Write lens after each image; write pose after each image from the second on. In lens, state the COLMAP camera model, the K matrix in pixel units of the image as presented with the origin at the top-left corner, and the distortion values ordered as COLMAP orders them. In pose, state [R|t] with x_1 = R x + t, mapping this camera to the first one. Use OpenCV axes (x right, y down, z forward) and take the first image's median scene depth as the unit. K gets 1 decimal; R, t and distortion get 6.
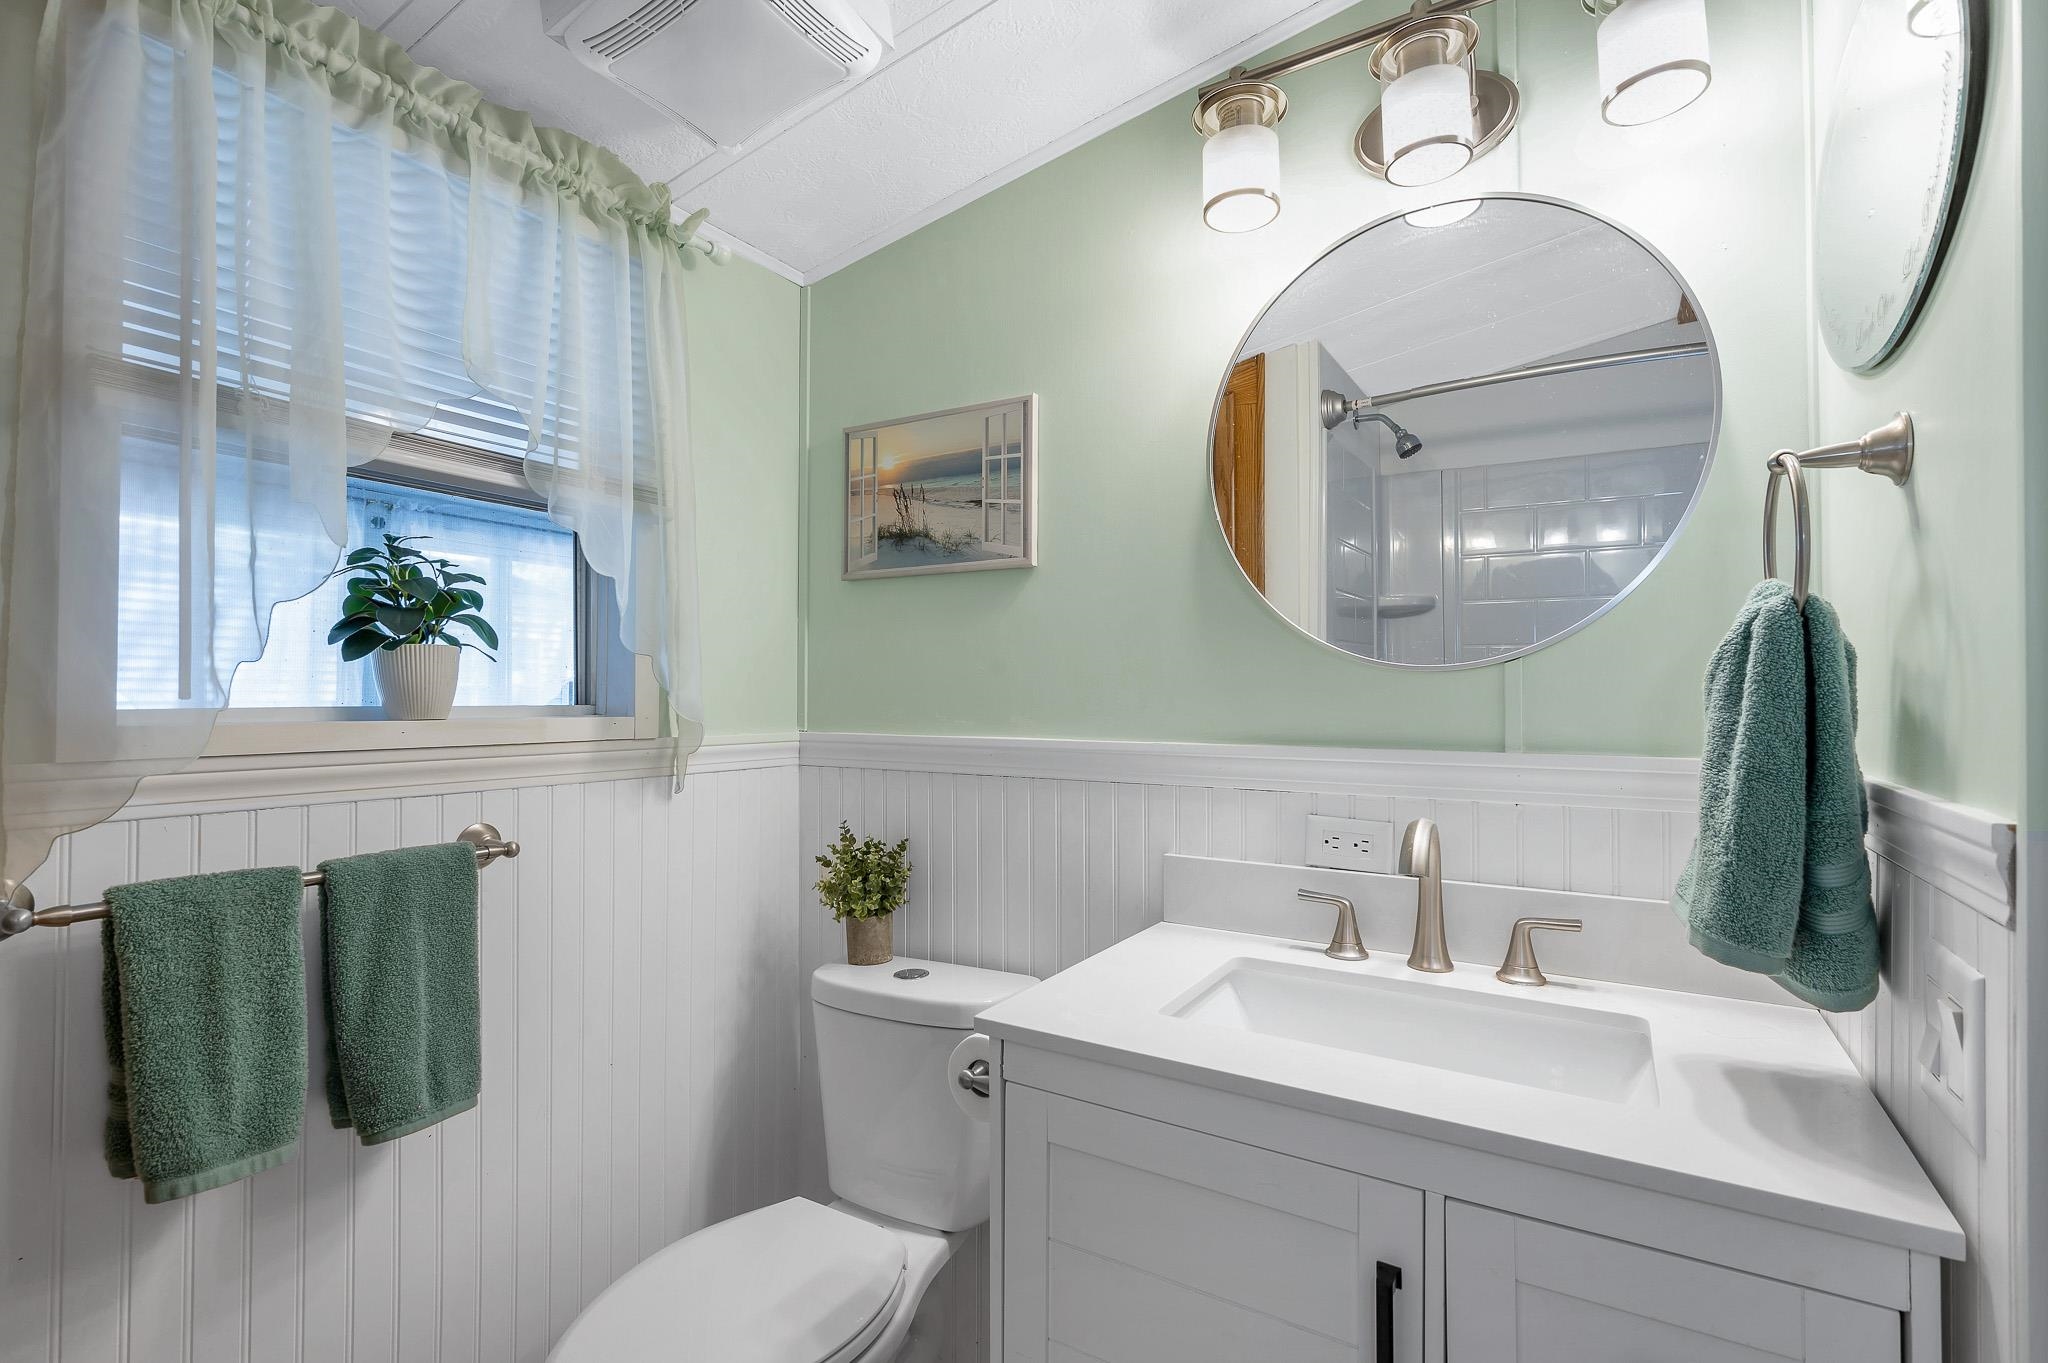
lens RADIAL K [[974.2, 0, 1010.8], [0, 974.2, 688.8], [0, 0, 1]] dist [0.025435, 0.000304]
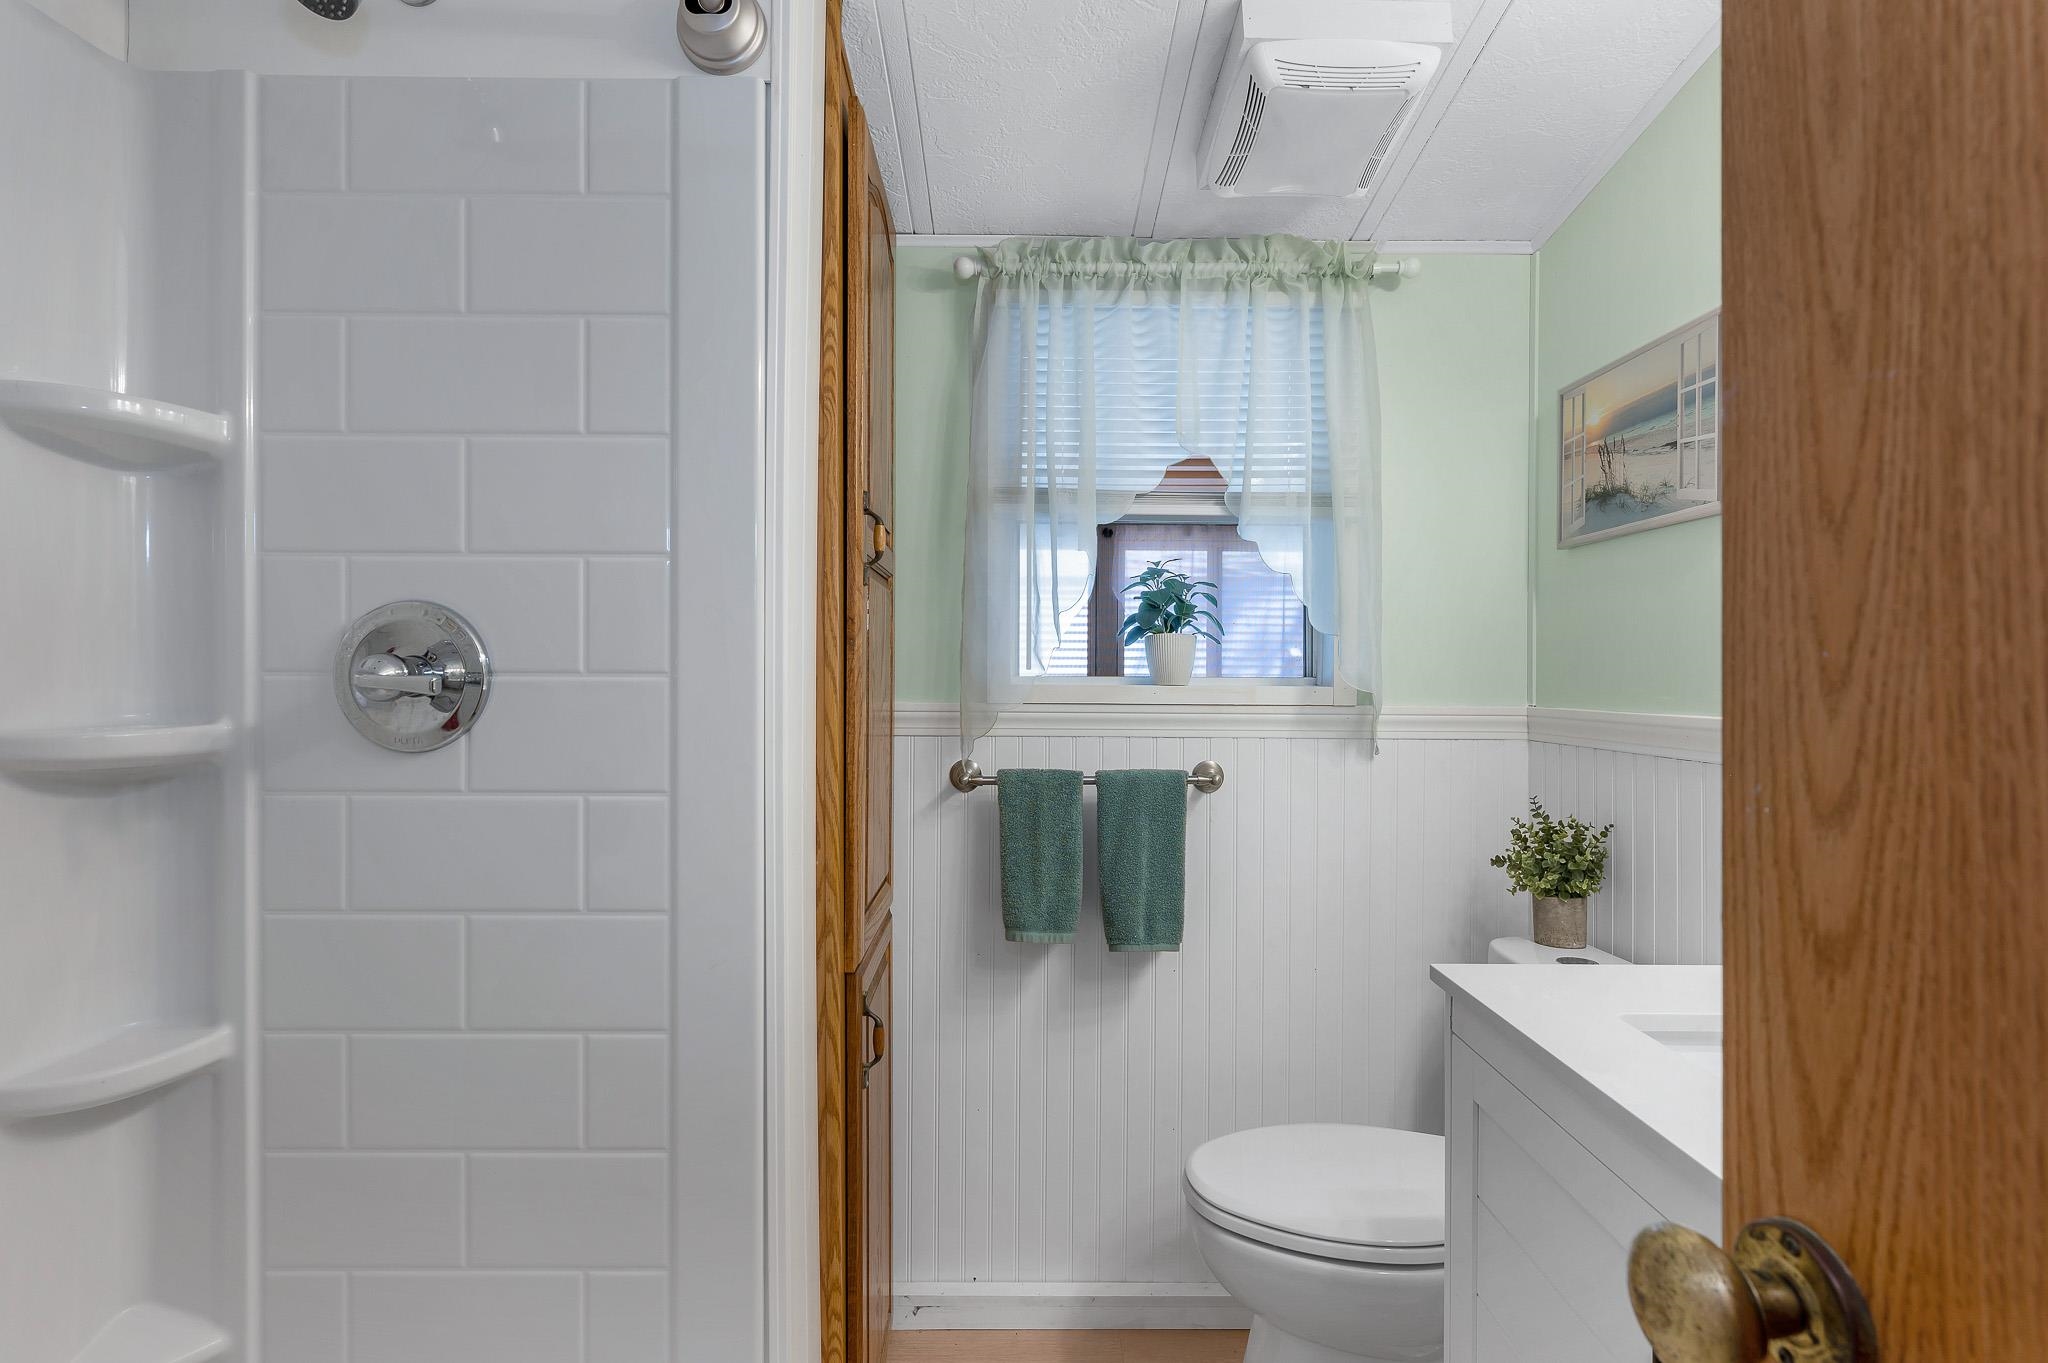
lens RADIAL K [[974.2, 0, 1010.8], [0, 974.2, 688.8], [0, 0, 1]] dist [0.025435, 0.000304]
pose [[0.526154, 0.010598, -0.850323, 0.453769], [-0.001676, 0.999933, 0.011426, 0.019531], [0.850387, -0.004587, 0.526137, 0.038339]]
